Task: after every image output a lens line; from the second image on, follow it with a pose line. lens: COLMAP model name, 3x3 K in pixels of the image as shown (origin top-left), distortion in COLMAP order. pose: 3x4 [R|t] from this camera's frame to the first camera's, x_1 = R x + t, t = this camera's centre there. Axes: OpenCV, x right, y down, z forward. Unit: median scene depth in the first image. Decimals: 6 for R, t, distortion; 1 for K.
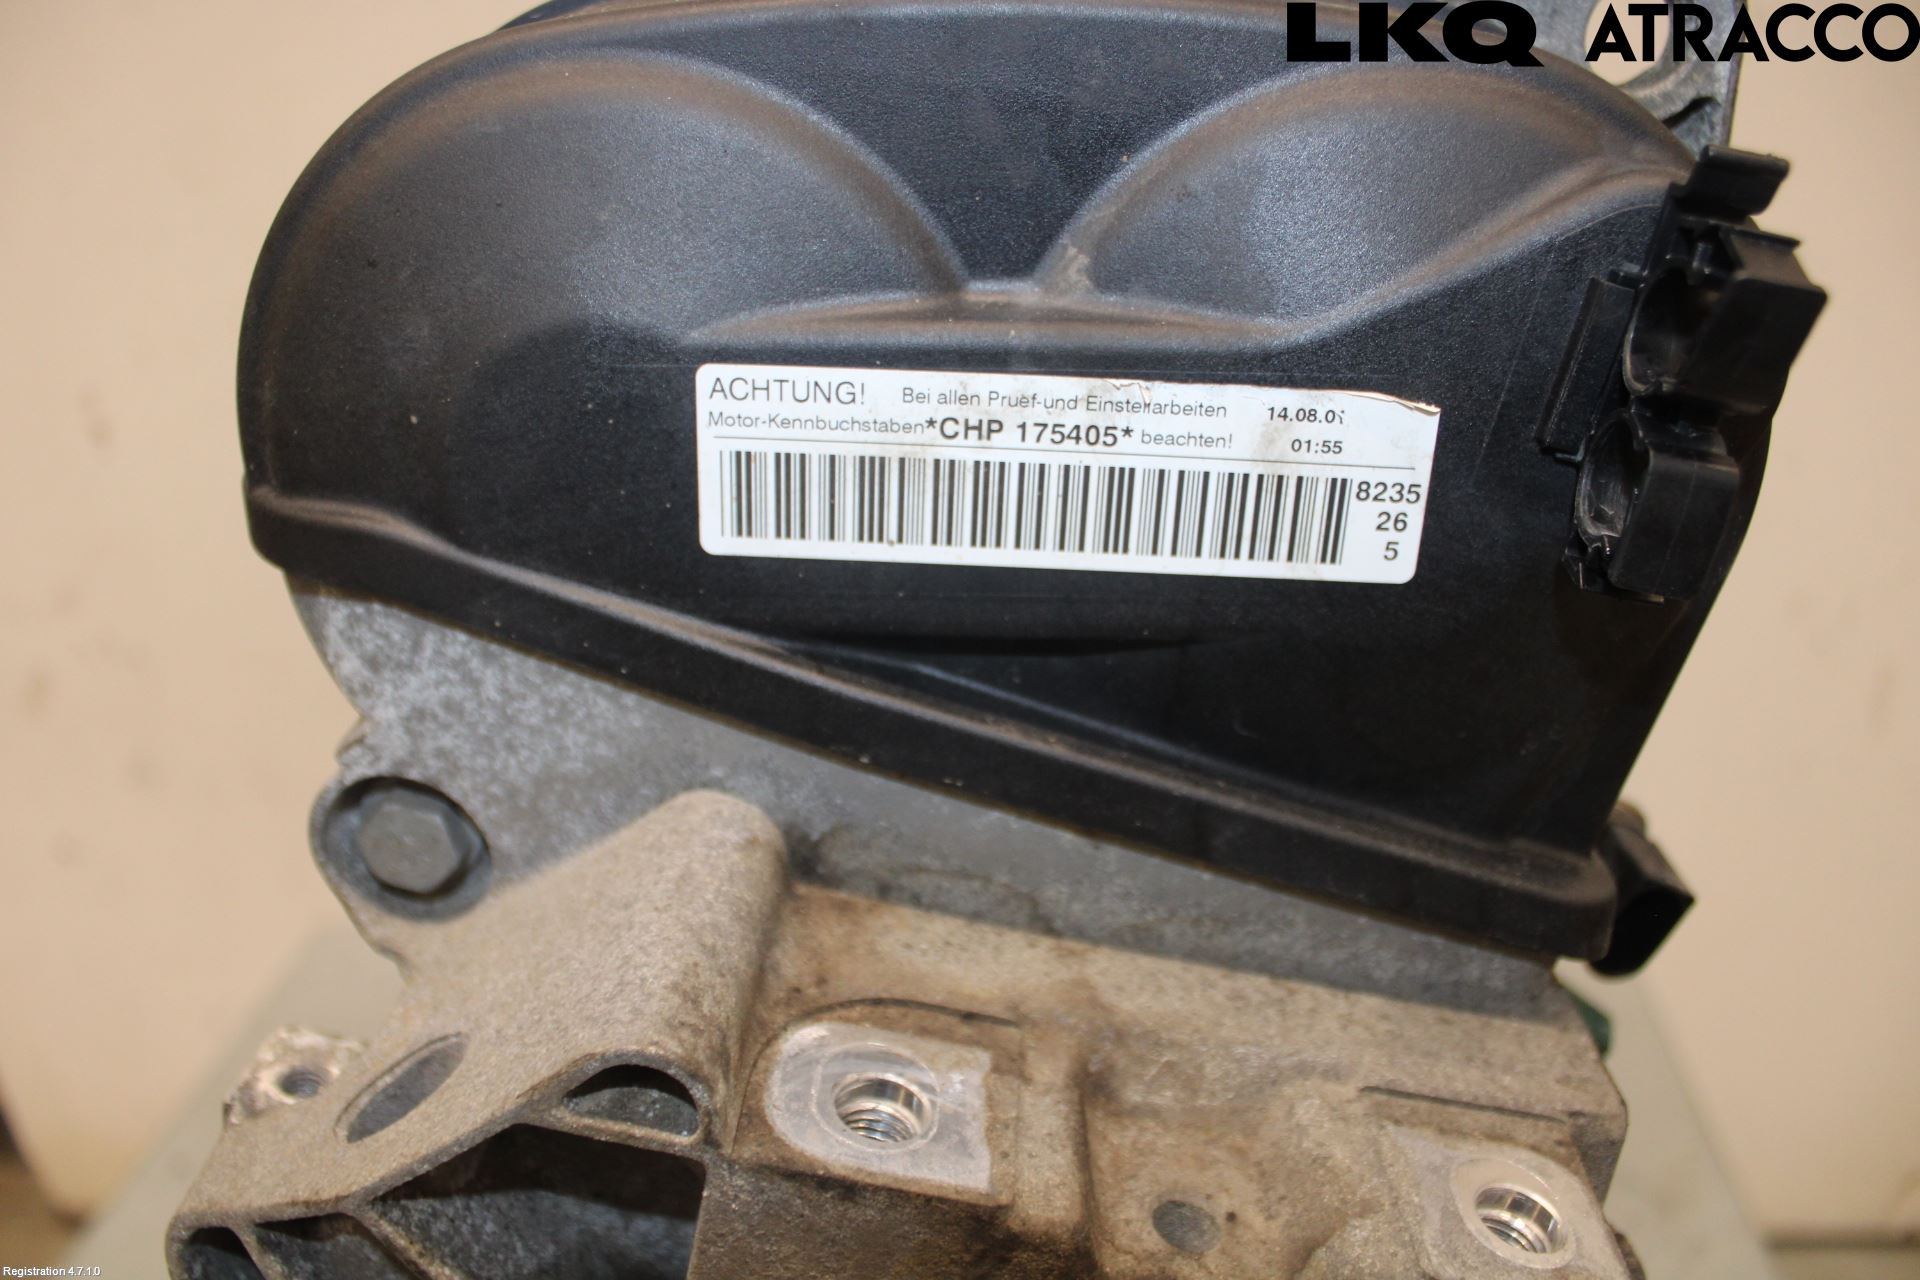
lens RADIAL K [[1534.2, 0, 960.0], [0, 1534.2, 640.0], [0, 0, 1]] dist [-0.169486, 0.106391]
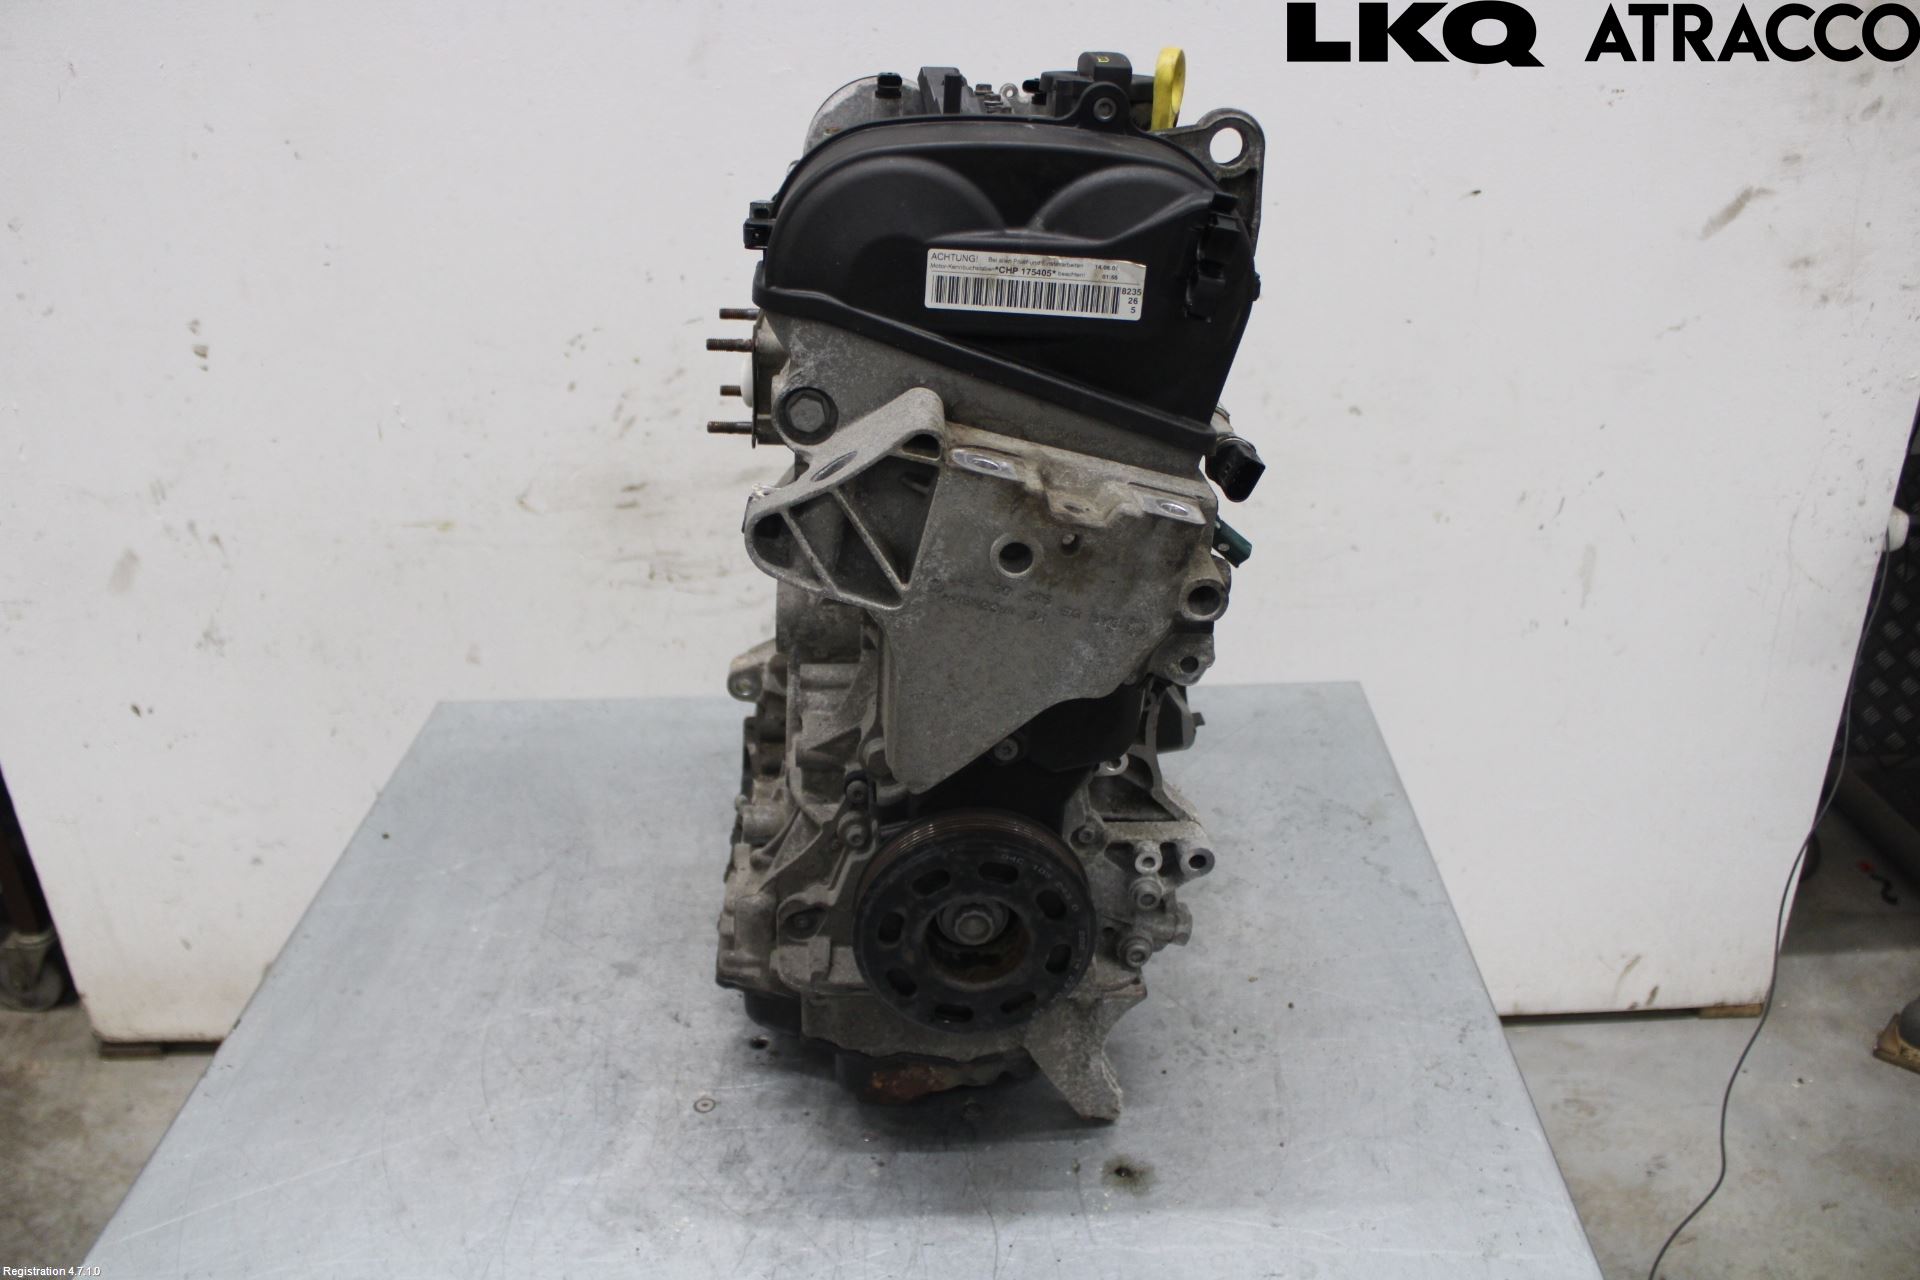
lens RADIAL K [[1534.2, 0, 960.0], [0, 1534.2, 640.0], [0, 0, 1]] dist [-0.169486, 0.106391]
pose [[0.995796, -0.003642, 0.091528, -0.401984], [0.003101, 0.999977, 0.006056, 0.646779], [-0.091548, -0.005747, 0.995784, -2.296495]]
